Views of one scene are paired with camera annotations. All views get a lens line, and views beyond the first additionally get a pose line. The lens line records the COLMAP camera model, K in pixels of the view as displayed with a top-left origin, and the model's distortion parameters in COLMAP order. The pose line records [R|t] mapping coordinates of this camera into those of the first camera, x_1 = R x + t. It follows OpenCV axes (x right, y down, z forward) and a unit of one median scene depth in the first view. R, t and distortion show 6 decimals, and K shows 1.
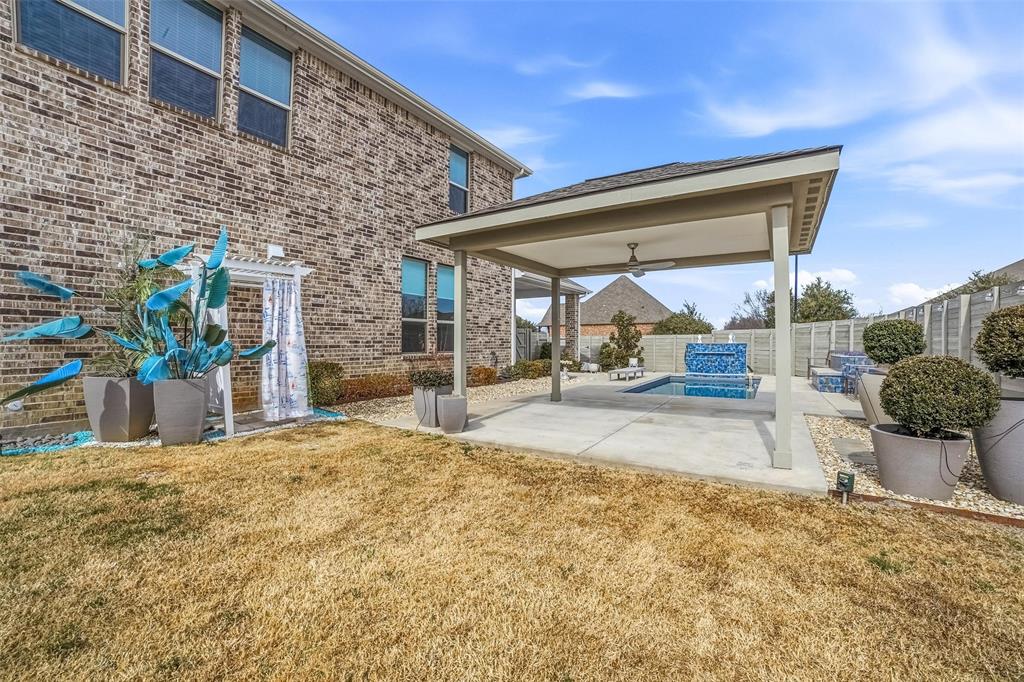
lens RADIAL K [[415.9, 0, 513.0], [0, 415.9, 335.8], [0, 0, 1]] dist [-0.067910, 0.001879]
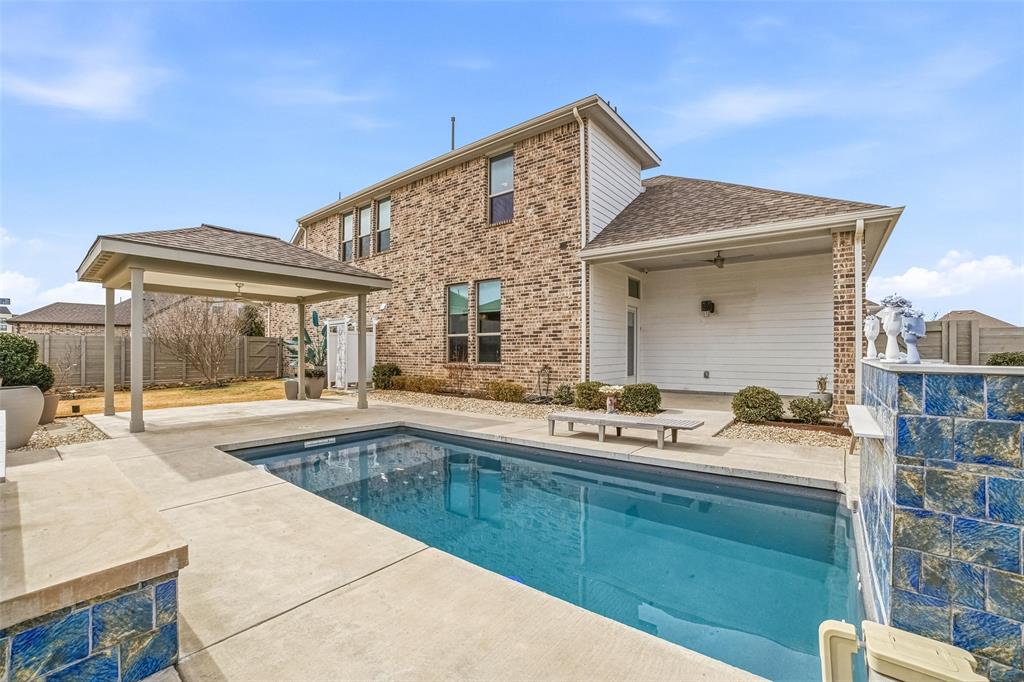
lens RADIAL K [[415.9, 0, 513.5], [0, 415.9, 349.1], [0, 0, 1]] dist [-0.067910, 0.001879]
pose [[-0.065484, -0.005120, -0.997840, 0.919325], [0.017772, 0.999822, -0.006296, 0.012285], [0.997695, -0.018146, -0.065381, 1.192384]]
